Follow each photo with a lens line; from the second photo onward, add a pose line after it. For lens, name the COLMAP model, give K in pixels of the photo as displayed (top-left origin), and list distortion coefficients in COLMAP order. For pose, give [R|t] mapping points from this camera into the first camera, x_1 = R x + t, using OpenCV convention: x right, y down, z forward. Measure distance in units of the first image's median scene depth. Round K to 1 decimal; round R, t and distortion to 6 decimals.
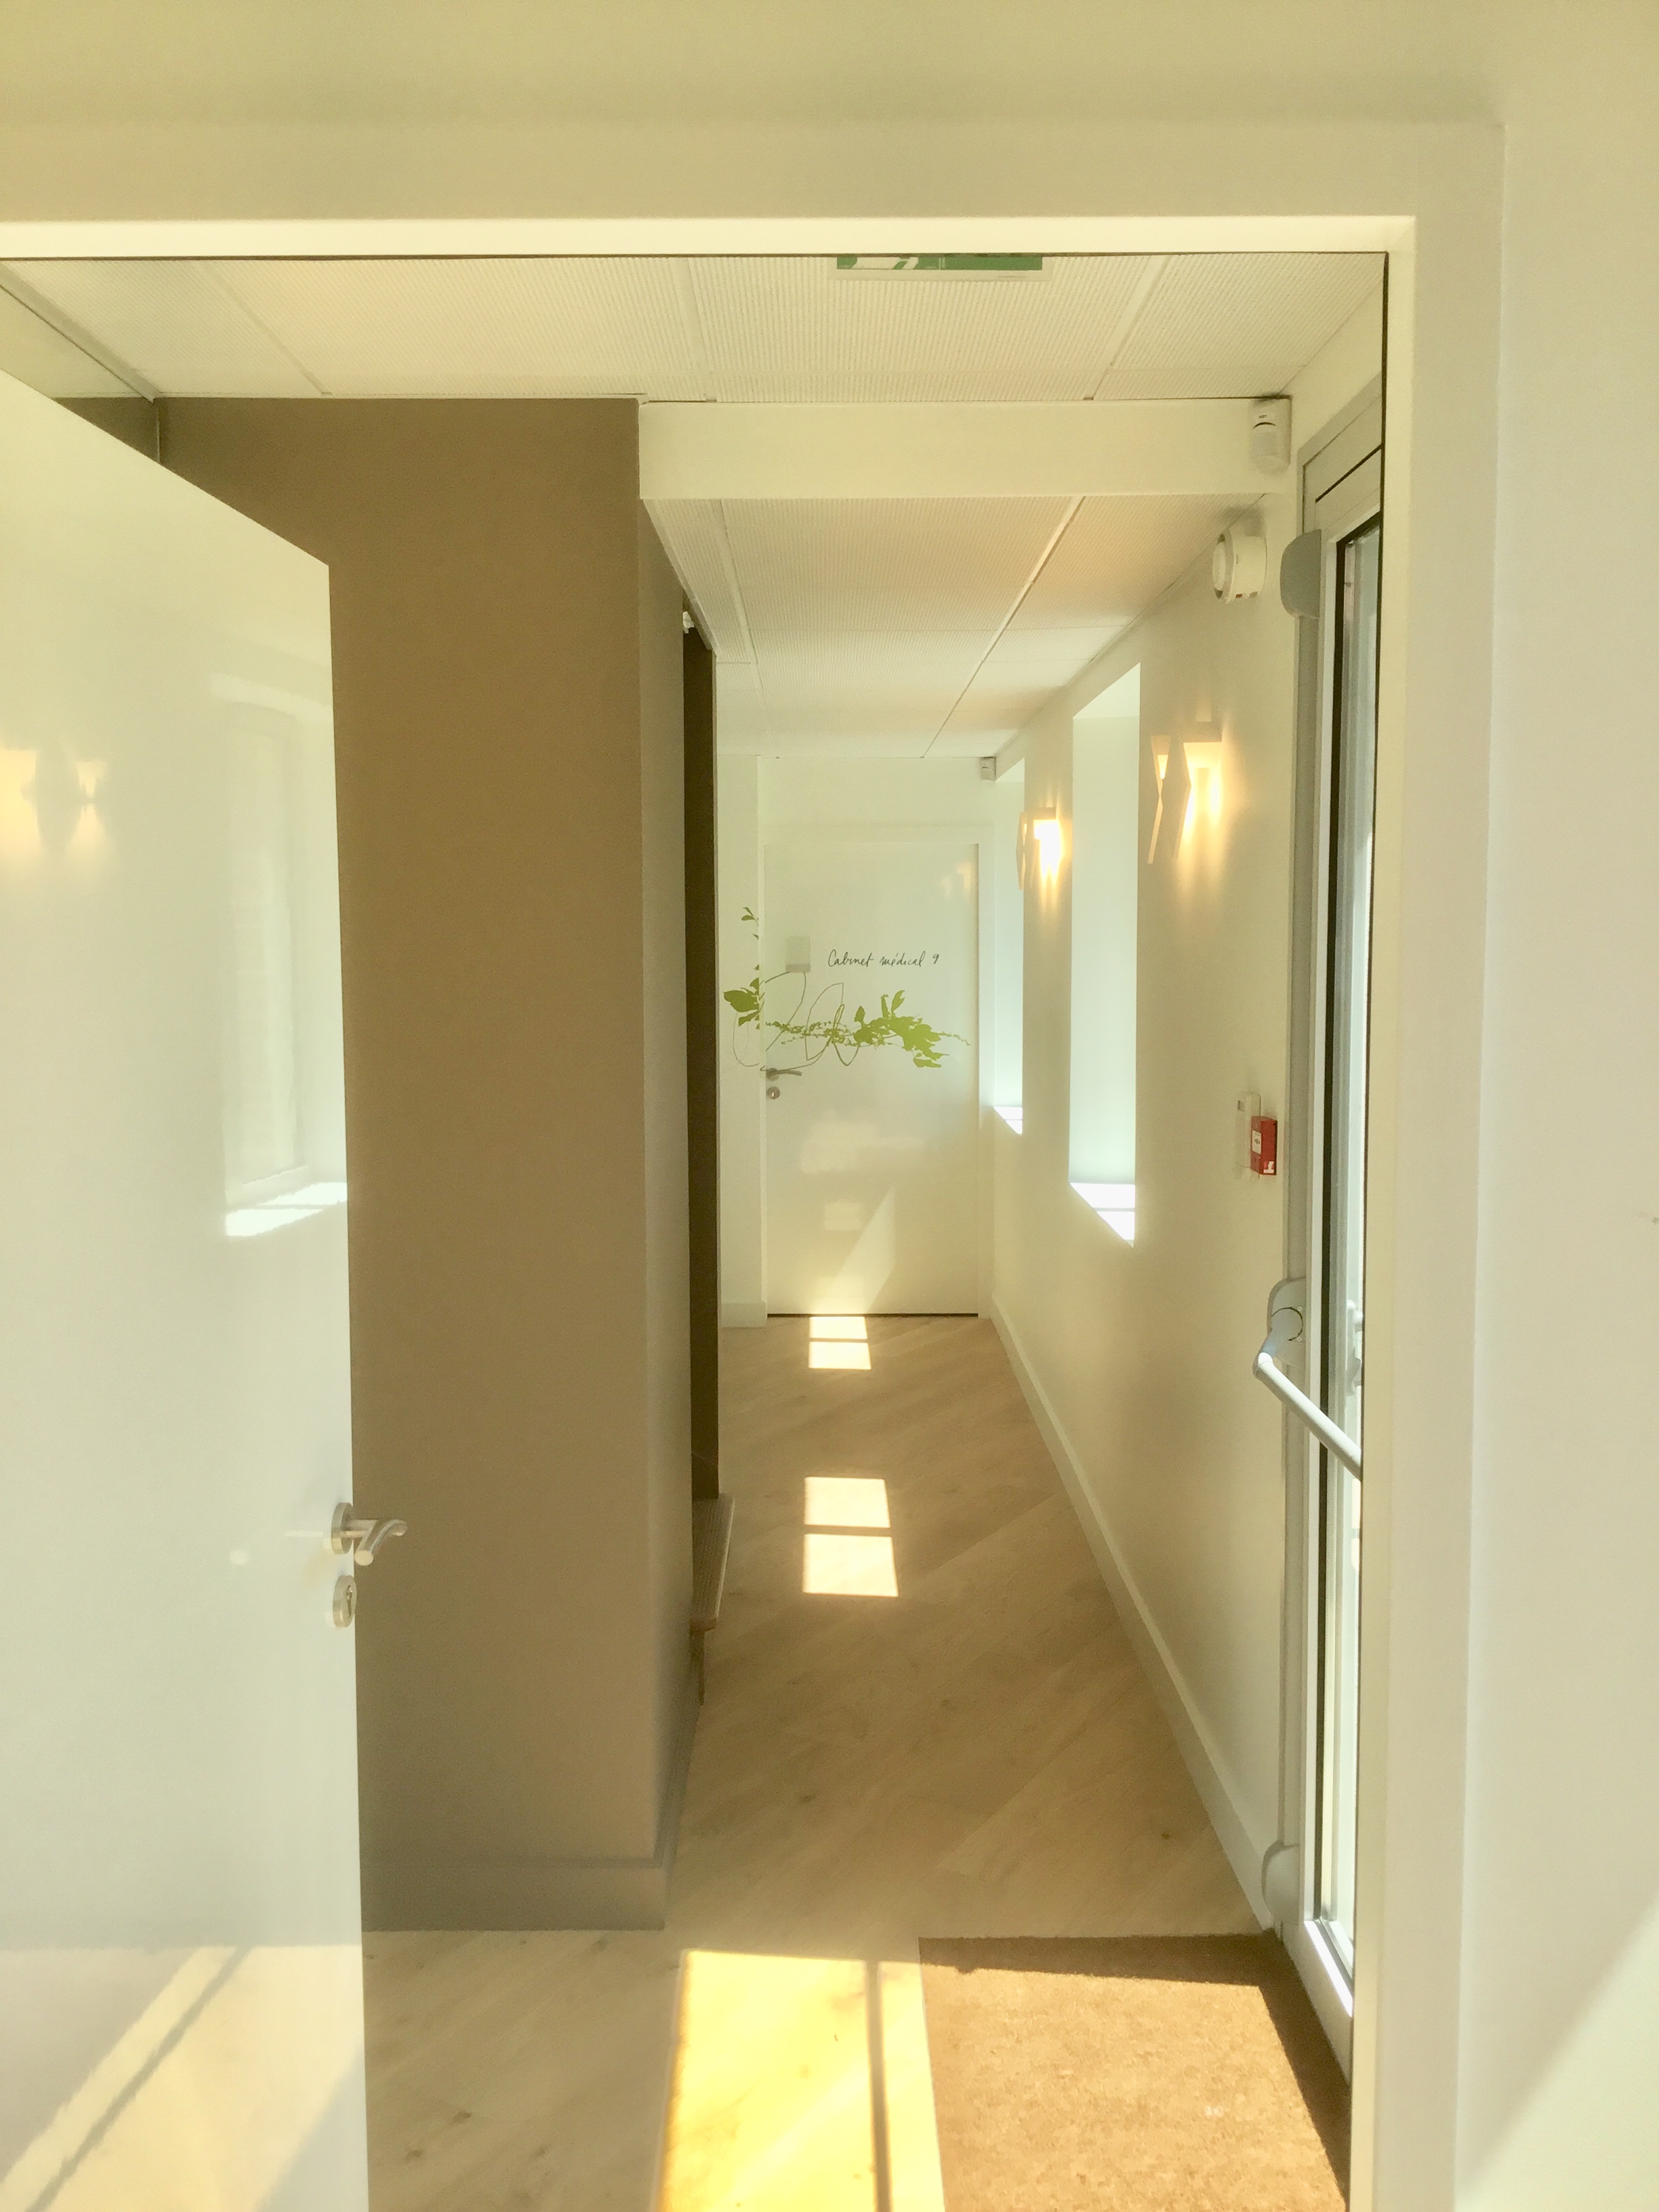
lens RADIAL K [[2055.5, 0, 829.5], [0, 2055.5, 1106.0], [0, 0, 1]] dist [0.094893, -0.148700]
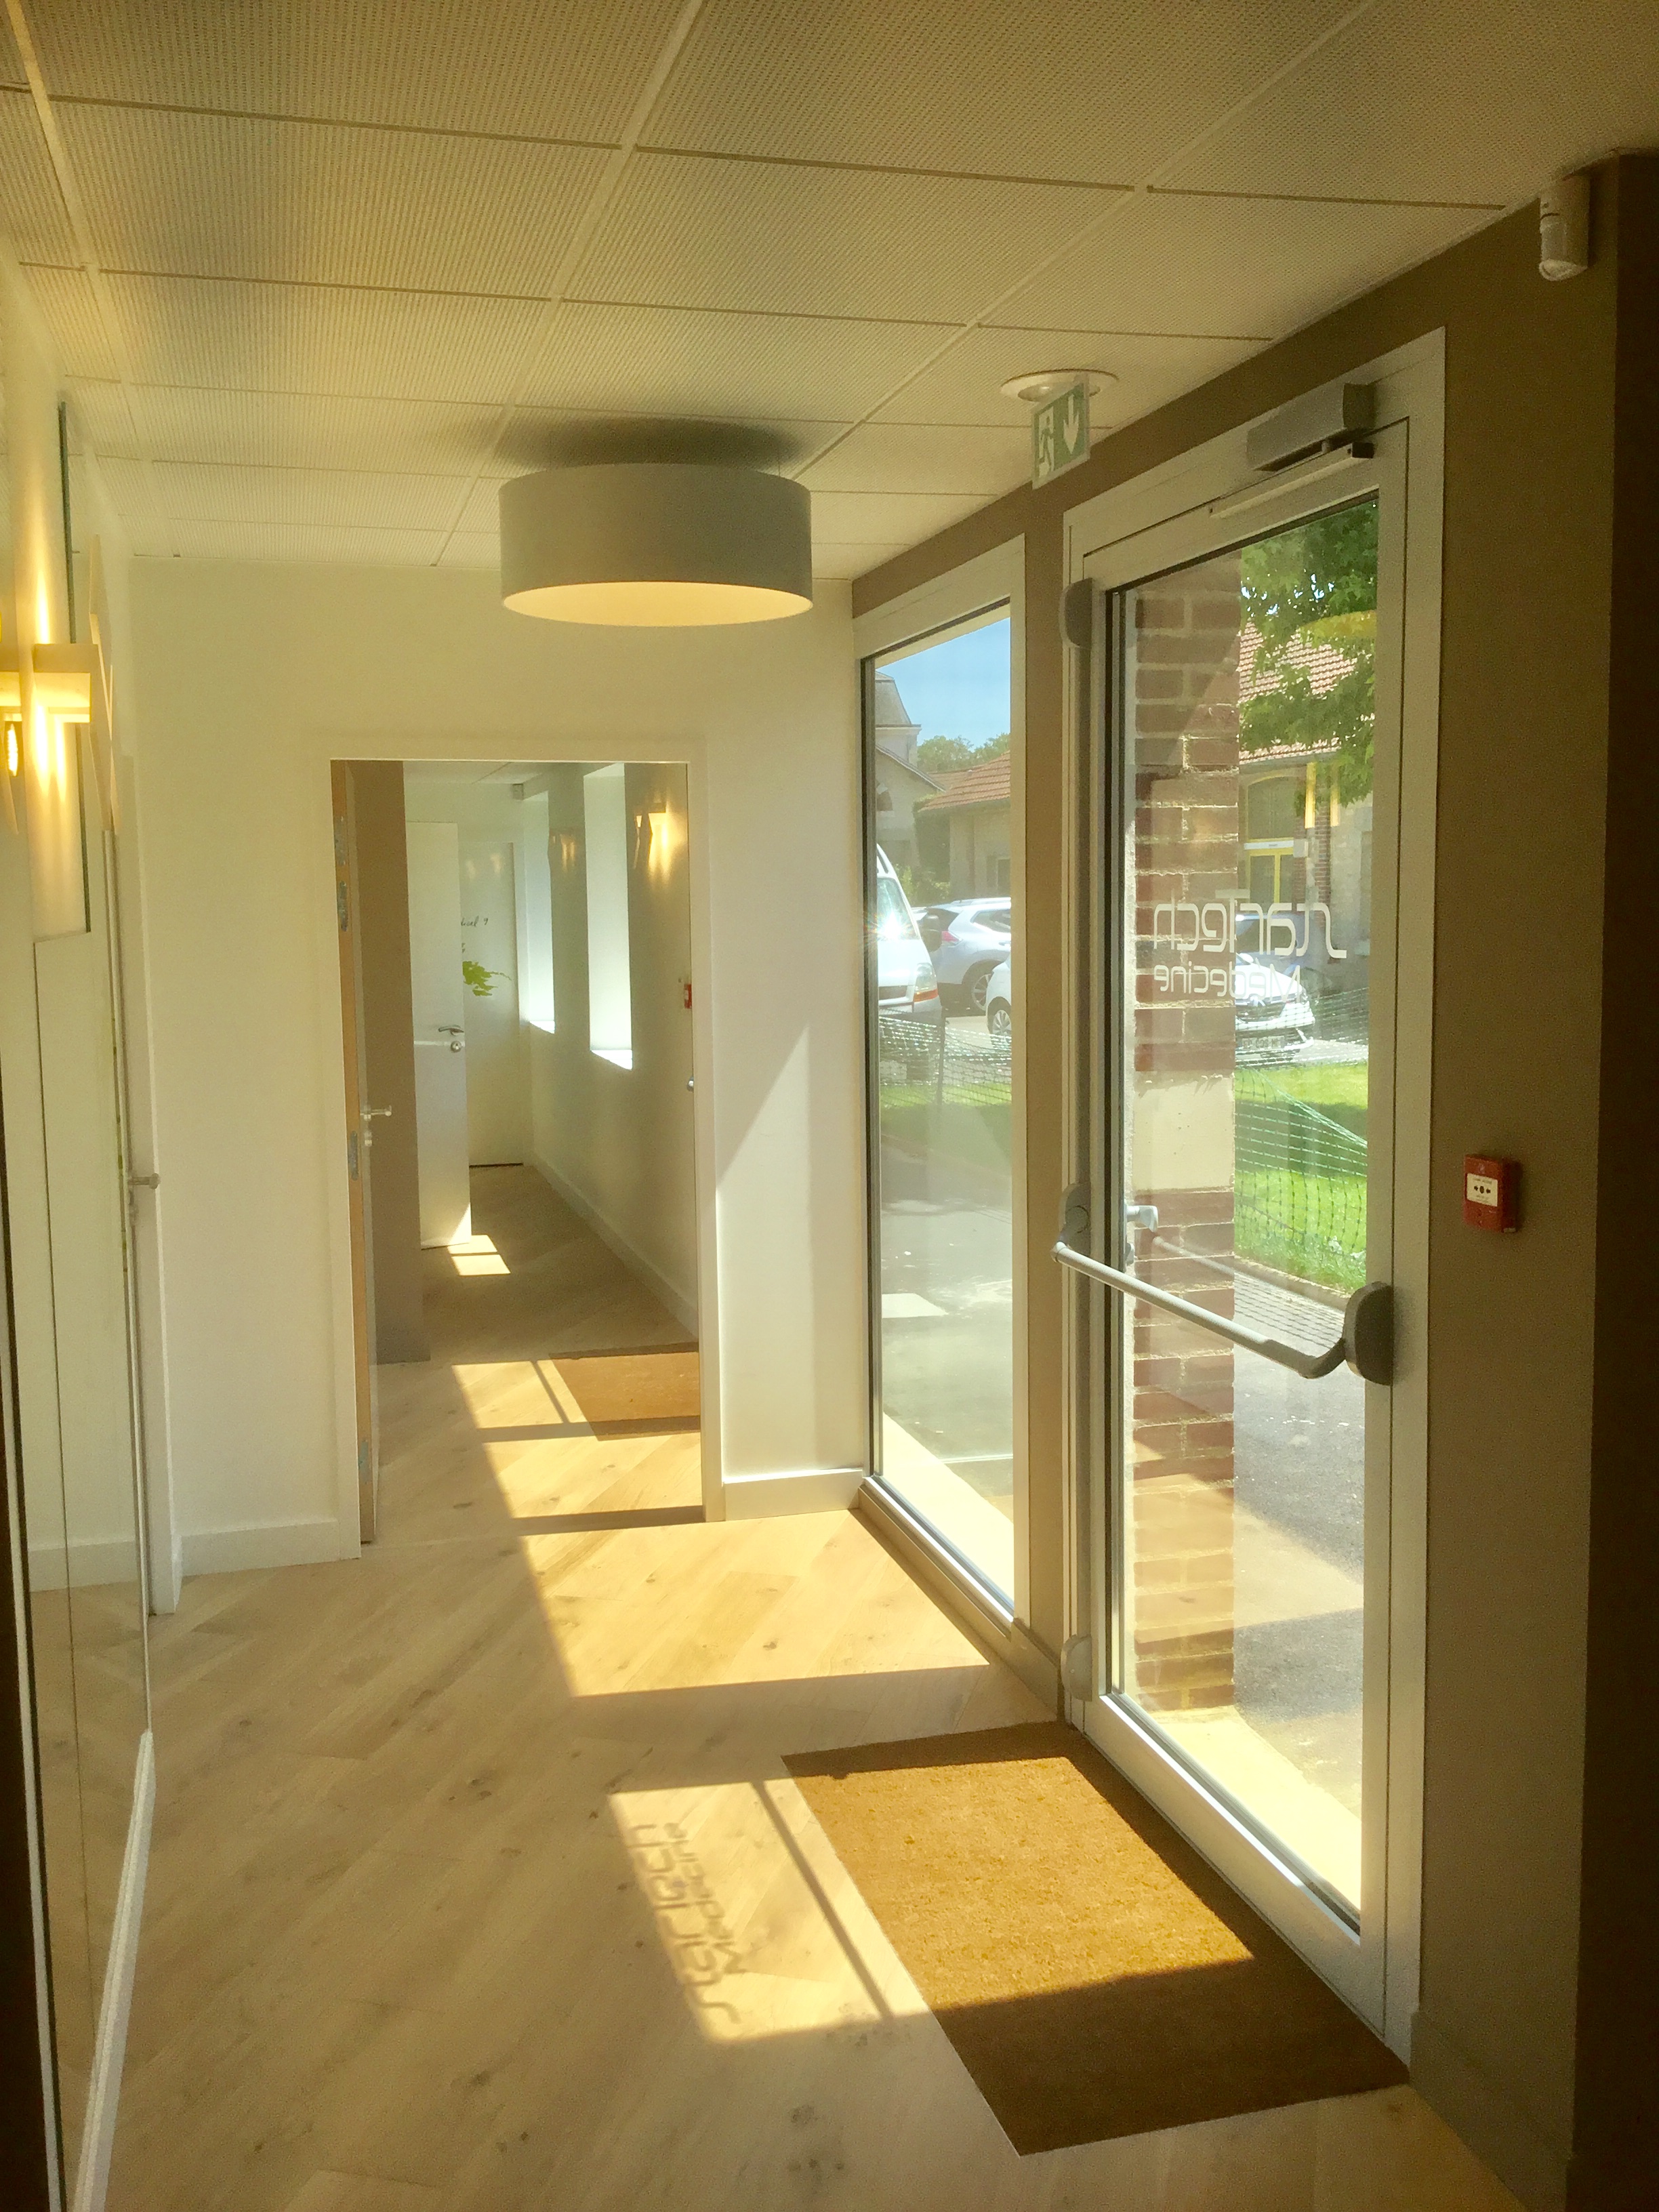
lens RADIAL K [[2055.5, 0, 829.5], [0, 2055.5, 1106.0], [0, 0, 1]] dist [0.094893, -0.148700]
pose [[0.967627, -0.035122, 0.249930, -0.109926], [0.031427, 0.999330, 0.018762, 0.053046], [-0.250422, -0.010300, 0.968082, -0.639536]]
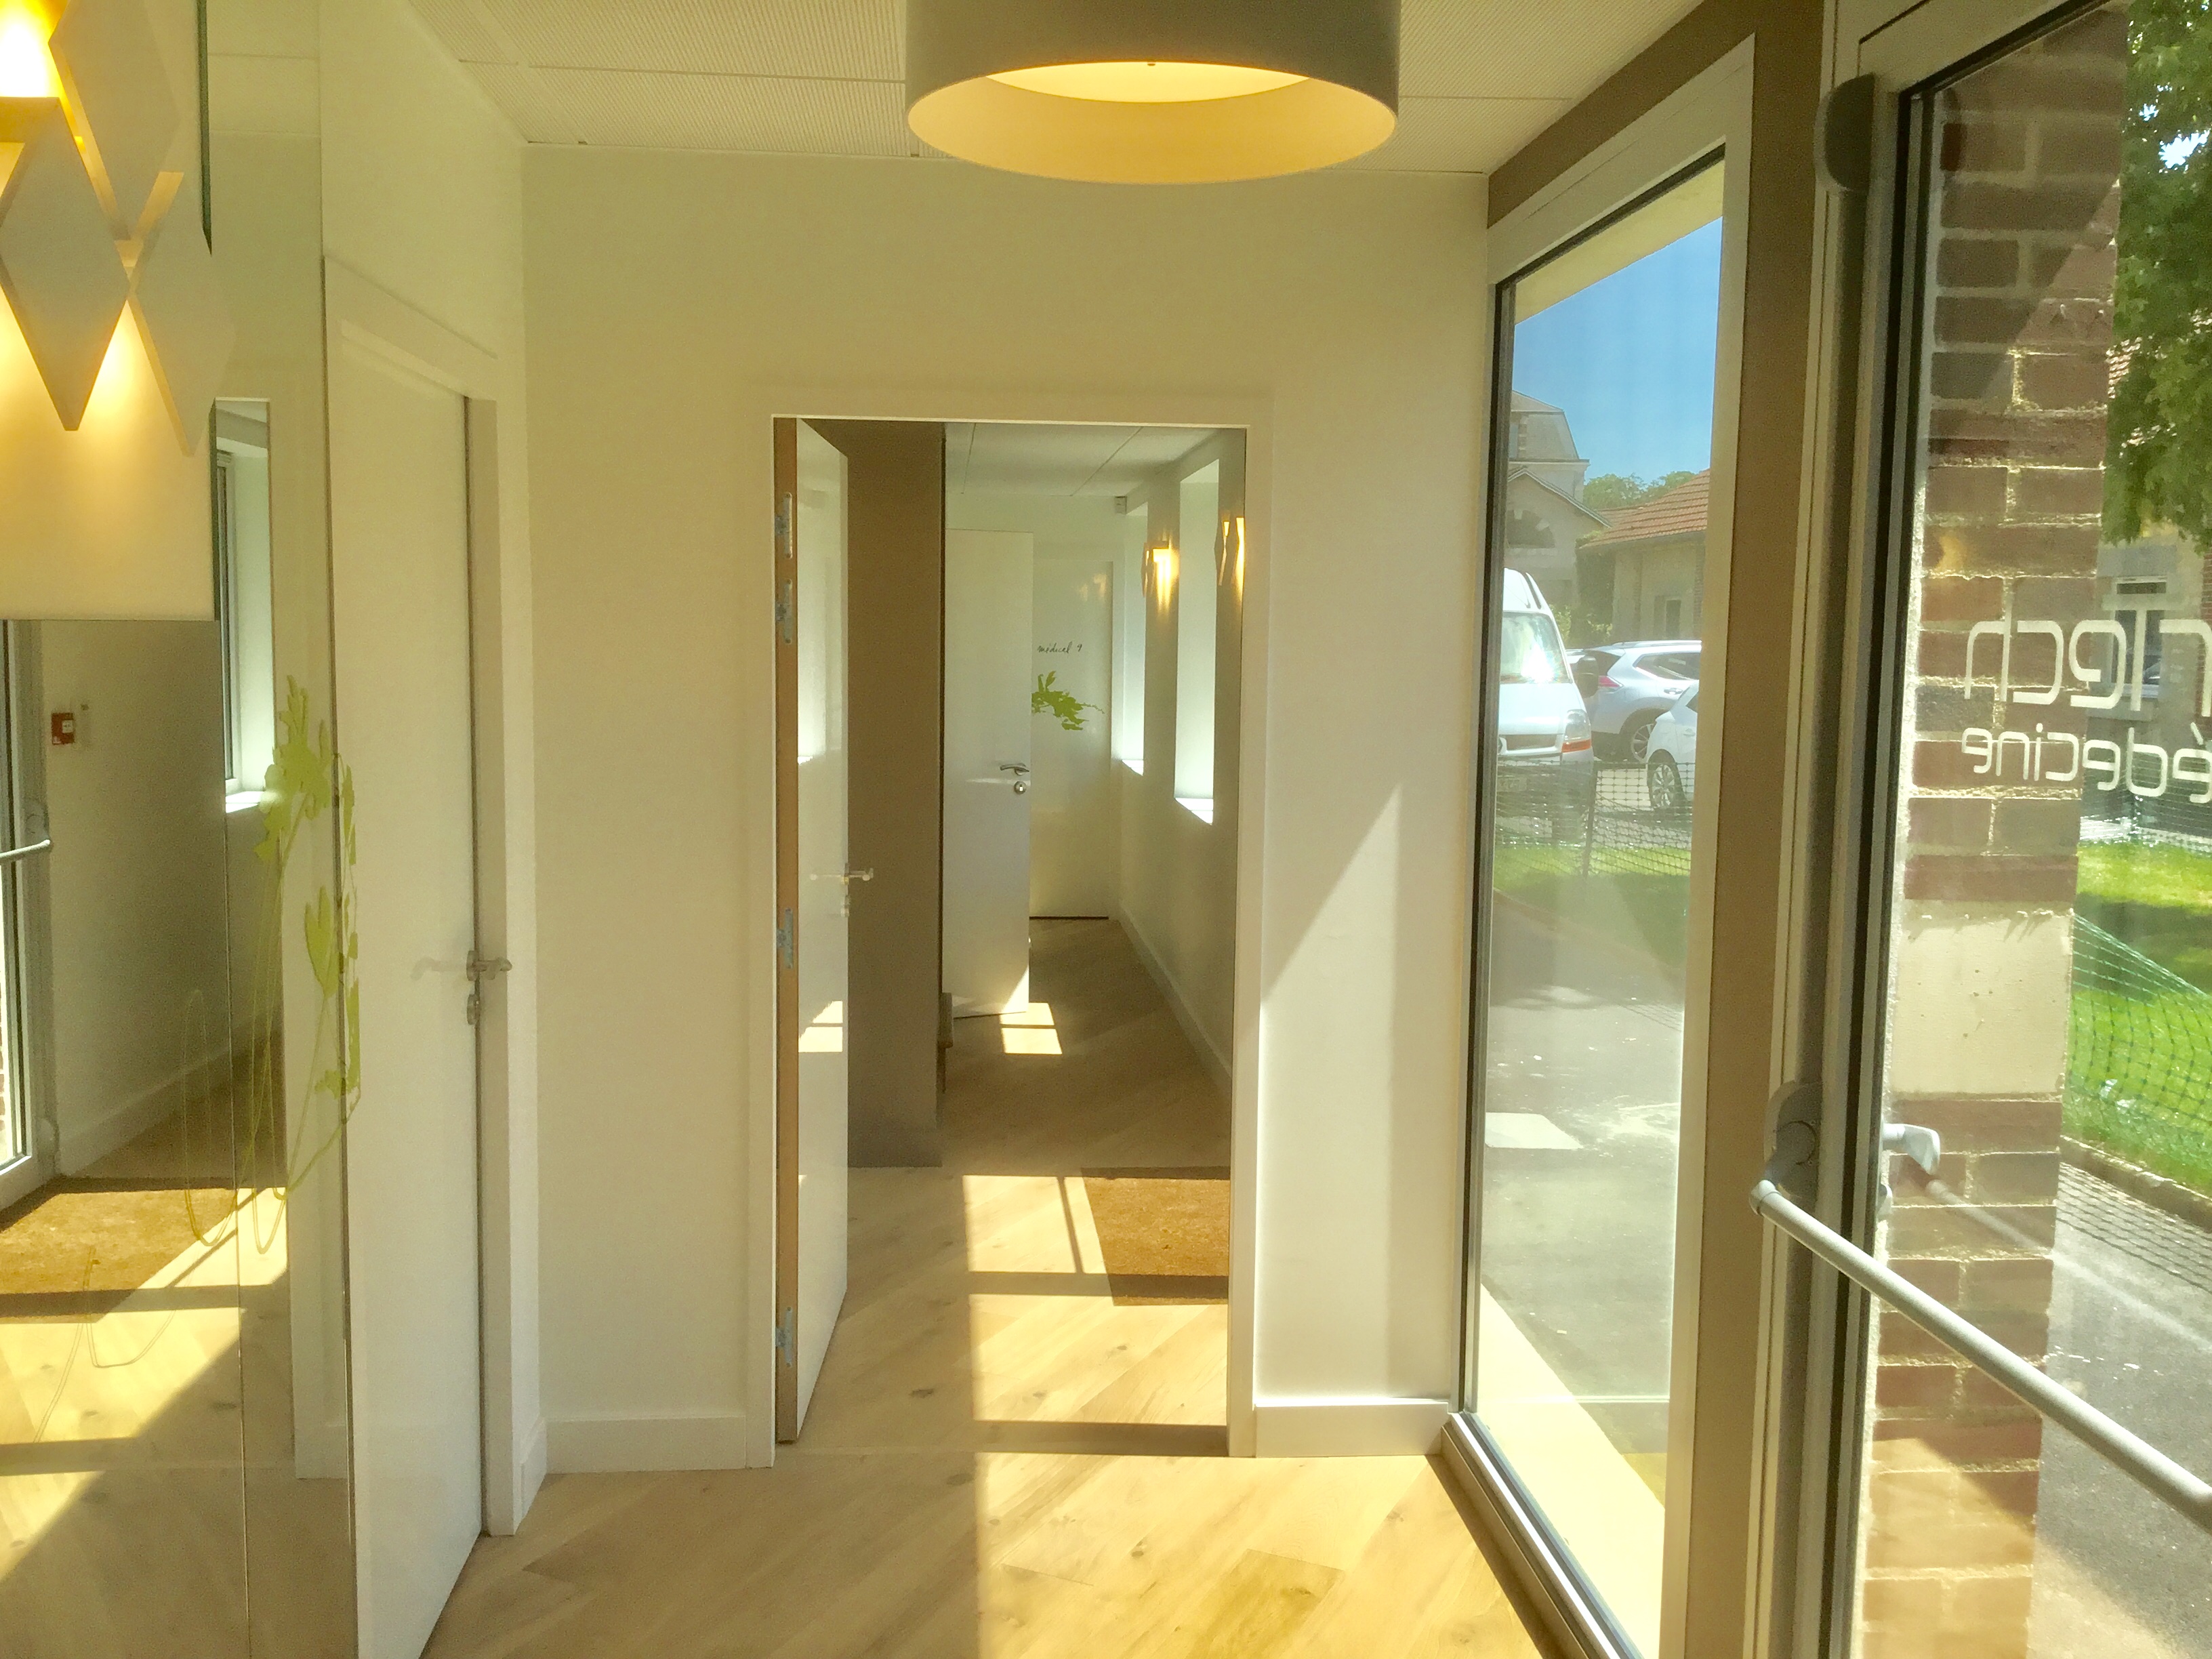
lens RADIAL K [[2055.5, 0, 1097.9], [0, 2055.5, 835.5], [0, 0, 1]] dist [0.094893, -0.148700]
pose [[0.997371, 0.010282, 0.071735, -0.040676], [-0.011267, 0.999848, 0.013333, 0.041999], [-0.071587, -0.014107, 0.997335, -0.431778]]
